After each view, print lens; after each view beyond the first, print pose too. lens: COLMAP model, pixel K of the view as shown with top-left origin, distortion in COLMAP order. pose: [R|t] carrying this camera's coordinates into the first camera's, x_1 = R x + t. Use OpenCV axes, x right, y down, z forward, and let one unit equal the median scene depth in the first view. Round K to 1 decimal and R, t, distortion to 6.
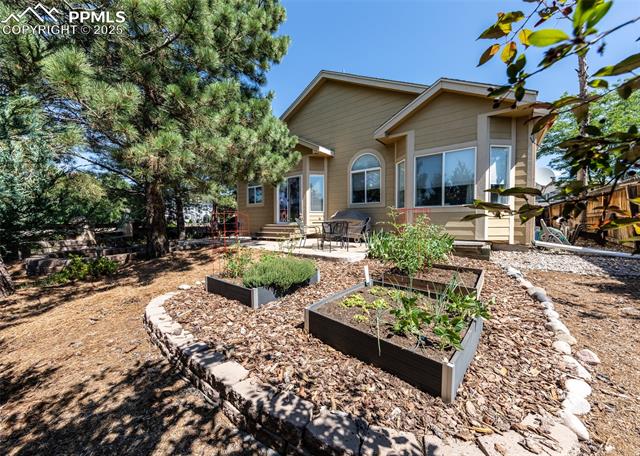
lens RADIAL K [[252.7, 0, 320.0], [0, 252.7, 228.0], [0, 0, 1]] dist [0.000632, 0.000024]
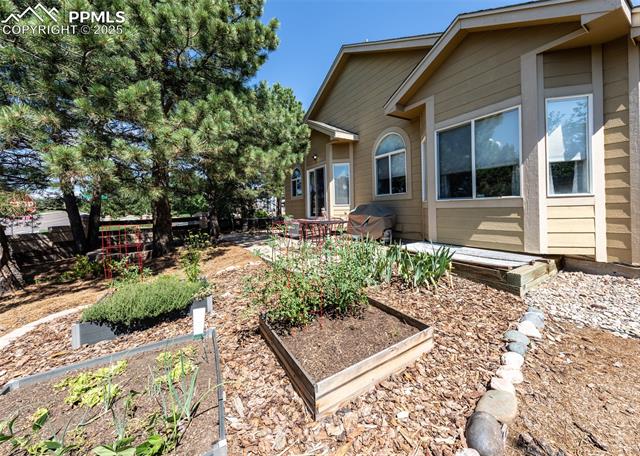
lens RADIAL K [[257.1, 0, 319.8], [0, 257.1, 207.9], [0, 0, 1]] dist [-0.000073, -0.000117]
pose [[0.927291, -0.020720, -0.373767, 0.326121], [0.013423, 0.999665, -0.022117, -0.047151], [0.374100, 0.015492, 0.927259, 0.181401]]
